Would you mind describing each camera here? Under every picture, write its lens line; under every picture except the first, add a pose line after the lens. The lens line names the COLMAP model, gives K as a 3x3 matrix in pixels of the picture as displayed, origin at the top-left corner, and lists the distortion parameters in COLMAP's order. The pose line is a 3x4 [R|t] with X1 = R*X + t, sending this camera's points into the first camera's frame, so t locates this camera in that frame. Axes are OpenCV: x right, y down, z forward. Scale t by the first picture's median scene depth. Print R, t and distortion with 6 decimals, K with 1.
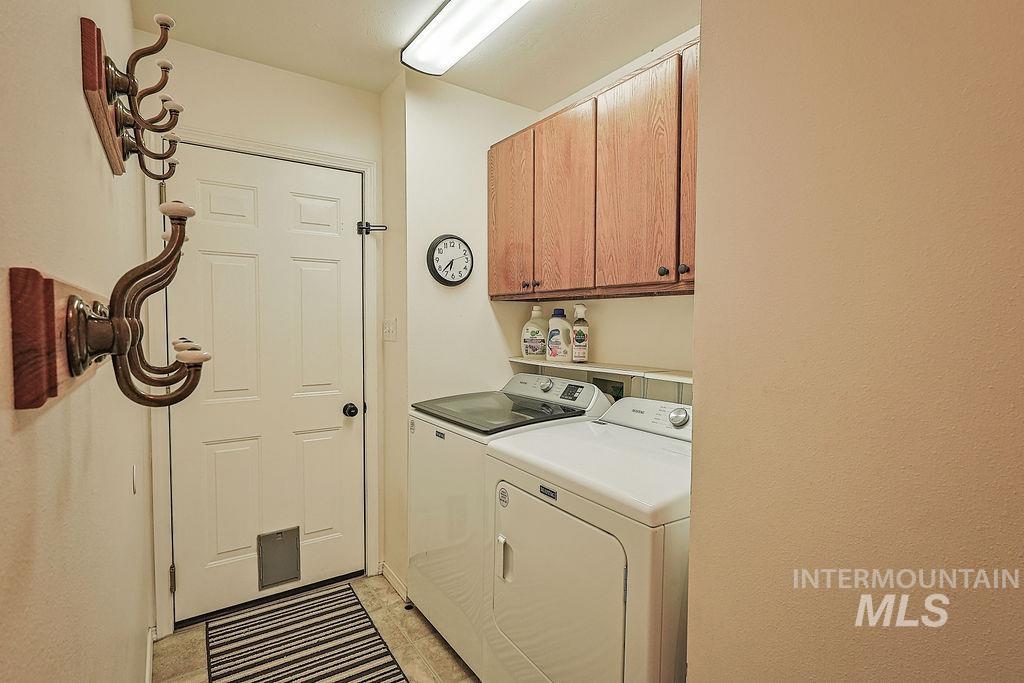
lens RADIAL K [[504.2, 0, 515.4], [0, 504.2, 342.7], [0, 0, 1]] dist [0.002832, 0.000192]
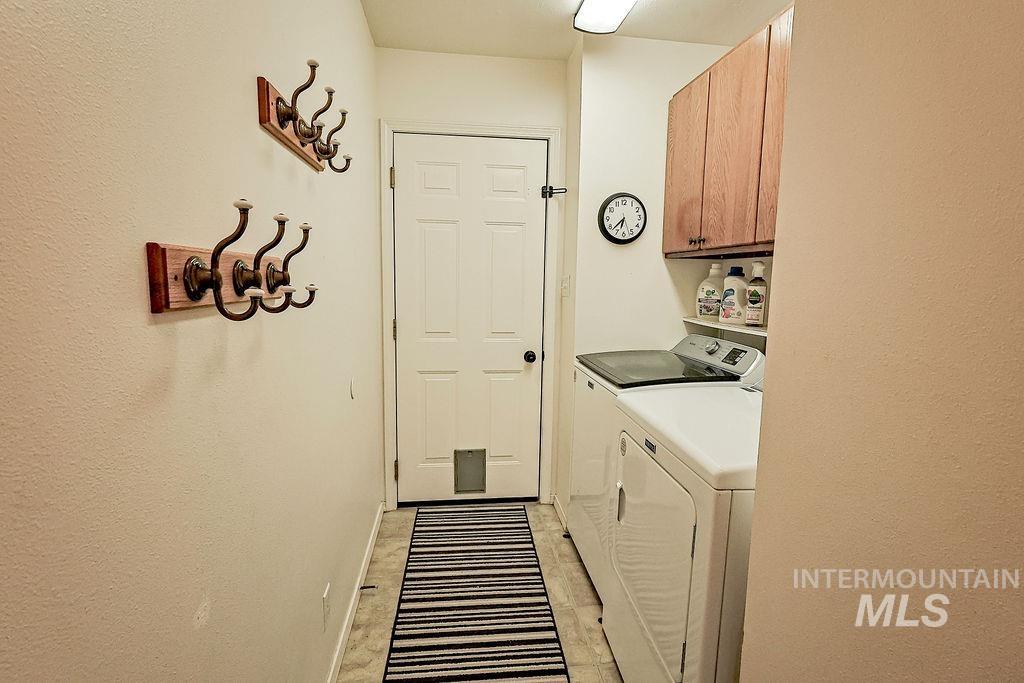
lens RADIAL K [[504.2, 0, 512.5], [0, 504.2, 340.9], [0, 0, 1]] dist [0.002832, 0.000192]
pose [[0.887250, 0.068689, -0.456146, 0.164965], [-0.033245, 0.995802, 0.085287, 0.002941], [0.460089, -0.060506, 0.885809, -0.018184]]
